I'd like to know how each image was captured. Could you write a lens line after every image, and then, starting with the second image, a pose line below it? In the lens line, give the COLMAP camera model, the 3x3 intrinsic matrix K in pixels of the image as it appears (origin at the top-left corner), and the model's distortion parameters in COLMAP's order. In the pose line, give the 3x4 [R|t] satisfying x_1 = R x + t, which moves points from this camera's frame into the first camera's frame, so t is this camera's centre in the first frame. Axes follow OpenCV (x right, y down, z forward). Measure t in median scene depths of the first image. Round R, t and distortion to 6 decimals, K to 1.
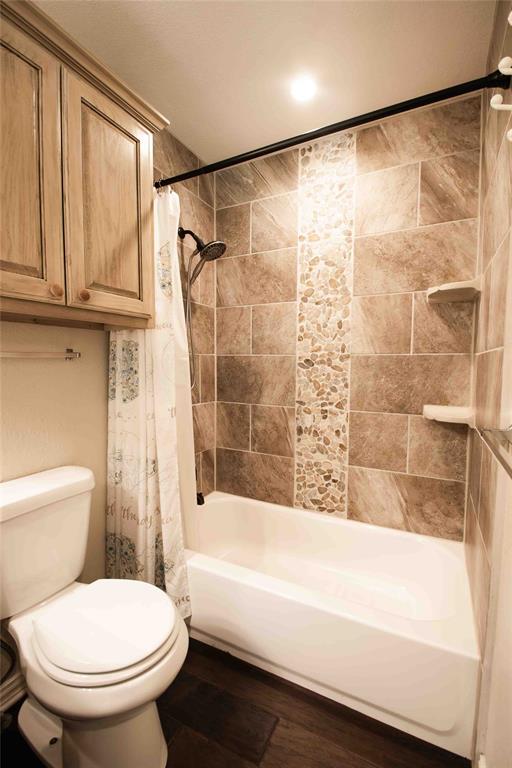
lens RADIAL K [[344.3, 0, 266.4], [0, 344.3, 388.4], [0, 0, 1]] dist [0.011205, -0.013600]
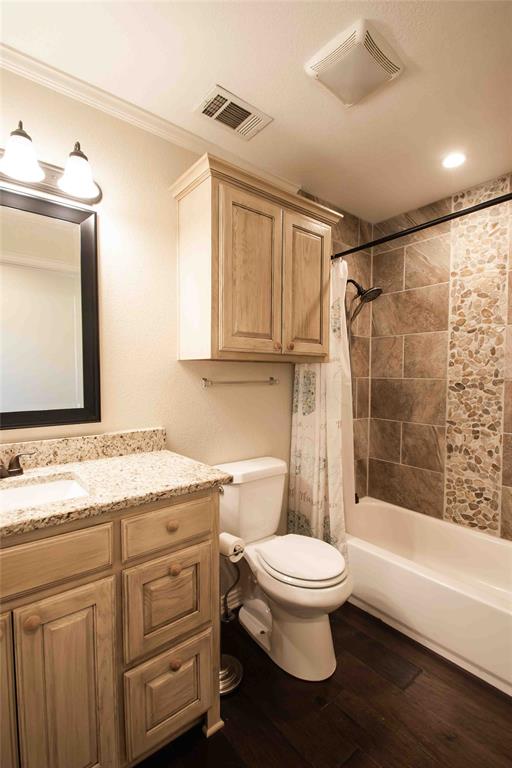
lens RADIAL K [[344.3, 0, 266.4], [0, 344.3, 388.4], [0, 0, 1]] dist [0.011205, -0.013600]
pose [[0.914031, 0.013237, -0.405429, 0.006348], [-0.031045, 0.998819, -0.037379, -0.008100], [0.404455, 0.046753, 0.913362, -0.250078]]
